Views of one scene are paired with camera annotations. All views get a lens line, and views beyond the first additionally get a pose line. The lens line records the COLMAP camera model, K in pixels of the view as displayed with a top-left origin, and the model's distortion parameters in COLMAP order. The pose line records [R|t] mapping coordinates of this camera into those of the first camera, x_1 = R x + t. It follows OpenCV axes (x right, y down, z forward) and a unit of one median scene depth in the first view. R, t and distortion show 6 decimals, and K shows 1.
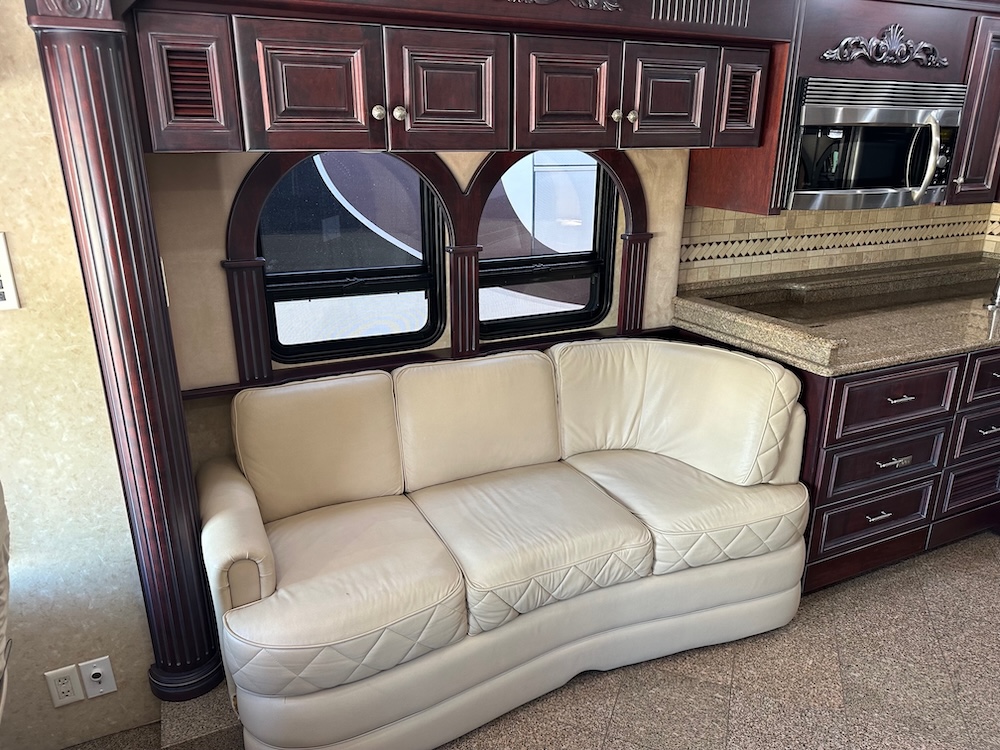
lens RADIAL K [[699.2, 0, 497.8], [0, 699.2, 375.6], [0, 0, 1]] dist [0.031317, -0.043972]
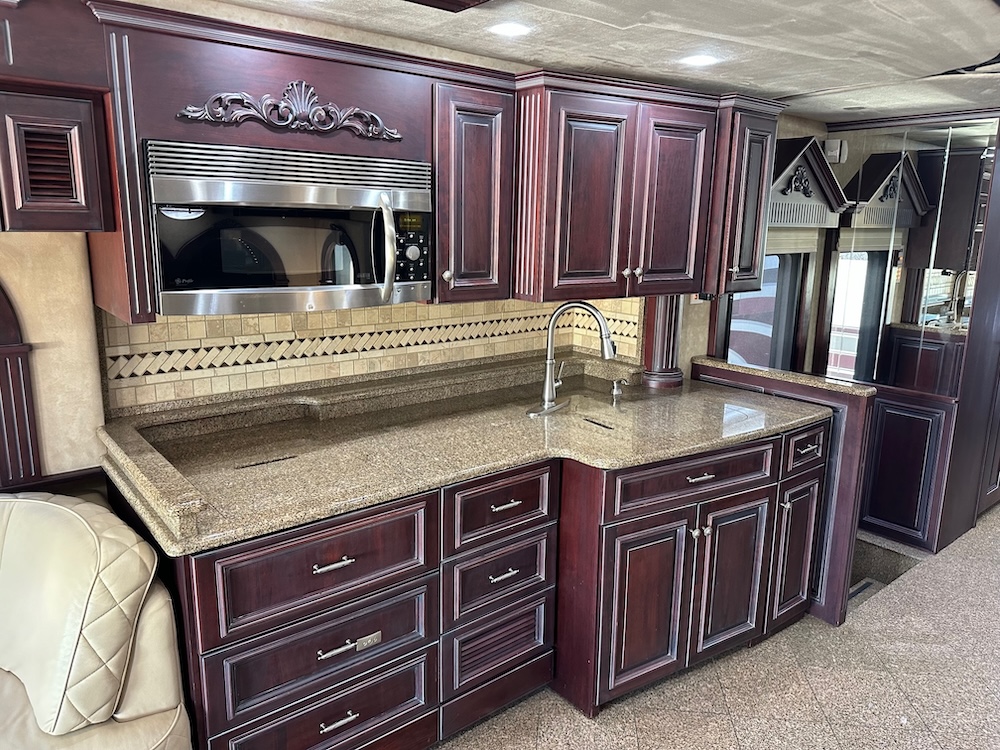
lens RADIAL K [[699.2, 0, 493.8], [0, 699.2, 372.5], [0, 0, 1]] dist [0.031317, -0.043972]
pose [[0.967578, -0.033083, 0.250395, 0.487701], [0.061042, 0.992626, -0.104727, -0.069588], [-0.245083, 0.116616, 0.962463, 0.193697]]
